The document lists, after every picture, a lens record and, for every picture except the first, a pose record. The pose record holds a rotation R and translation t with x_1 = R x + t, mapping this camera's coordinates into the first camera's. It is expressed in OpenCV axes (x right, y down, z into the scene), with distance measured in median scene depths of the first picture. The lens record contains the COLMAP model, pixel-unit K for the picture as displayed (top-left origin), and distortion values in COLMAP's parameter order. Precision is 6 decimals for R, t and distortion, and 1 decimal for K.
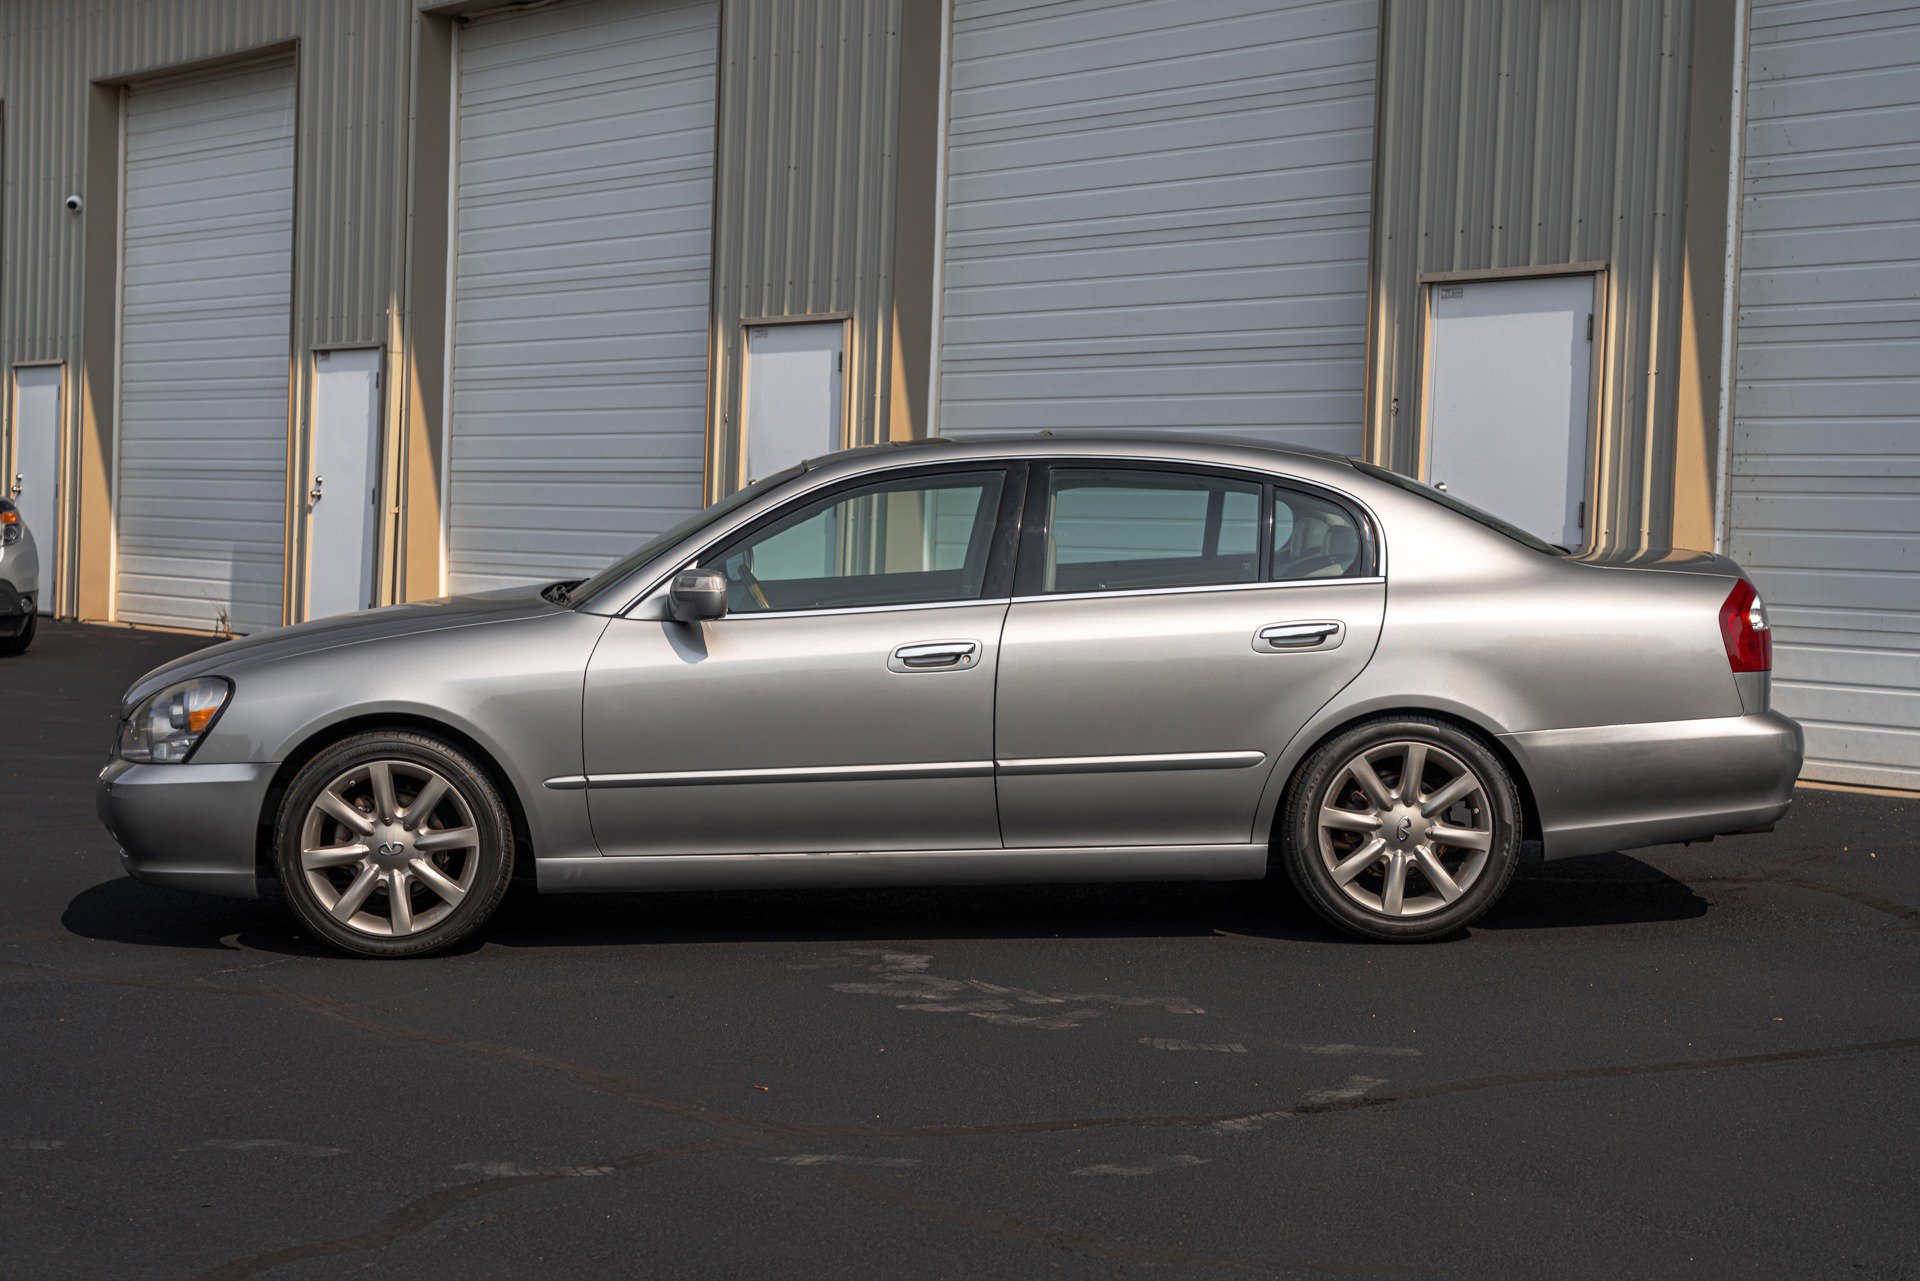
lens RADIAL K [[3297.8, 0, 897.1], [0, 3297.8, 640.8], [0, 0, 1]] dist [0.076663, -0.025621]
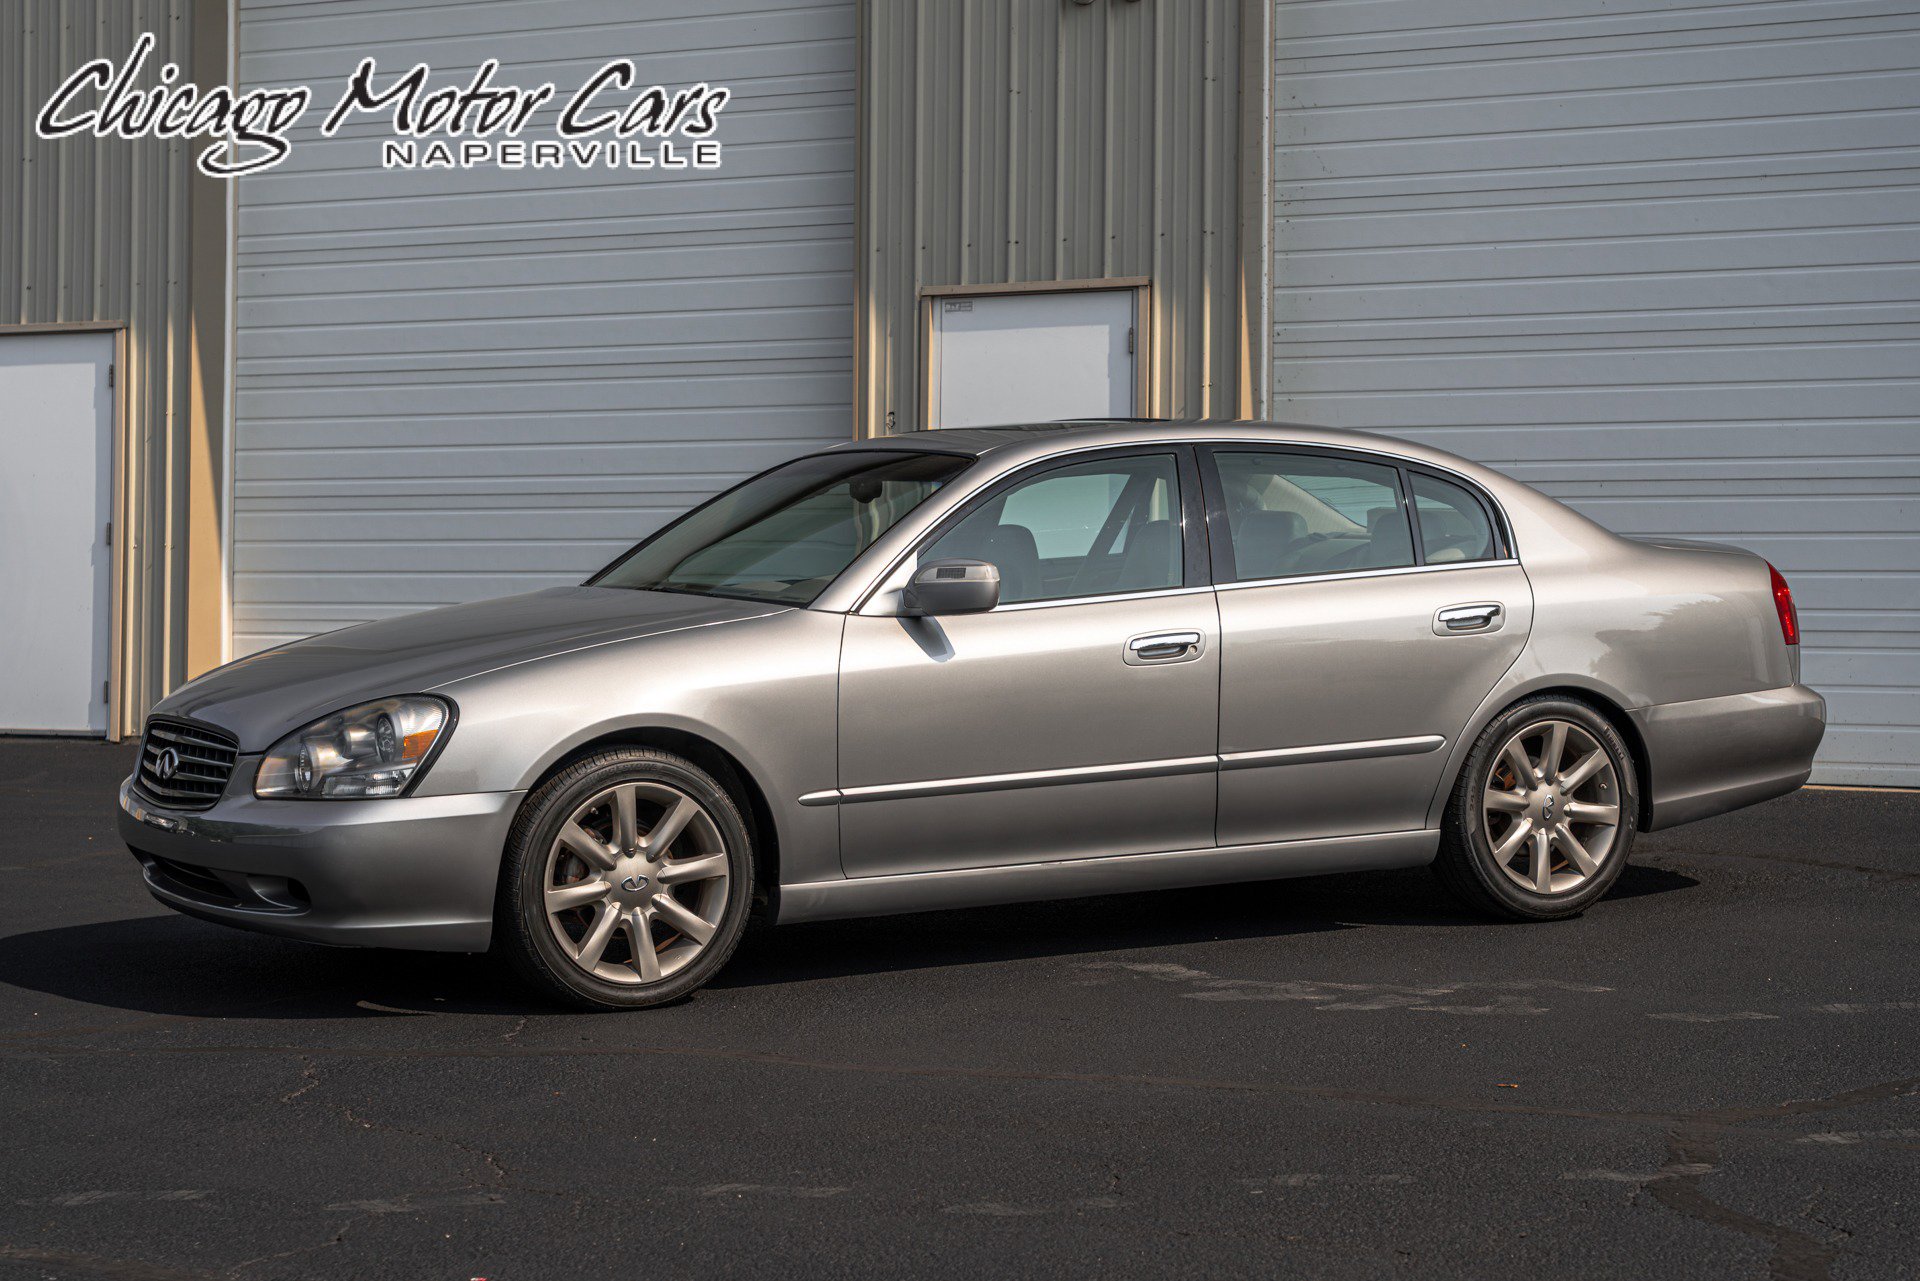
lens RADIAL K [[3297.8, 0, 897.1], [0, 3297.8, 640.8], [0, 0, 1]] dist [0.076663, -0.025621]
pose [[0.888297, -0.024049, 0.458639, -0.487821], [0.032900, 0.999395, -0.011316, 0.010916], [-0.458089, 0.025142, 0.888551, 0.190501]]
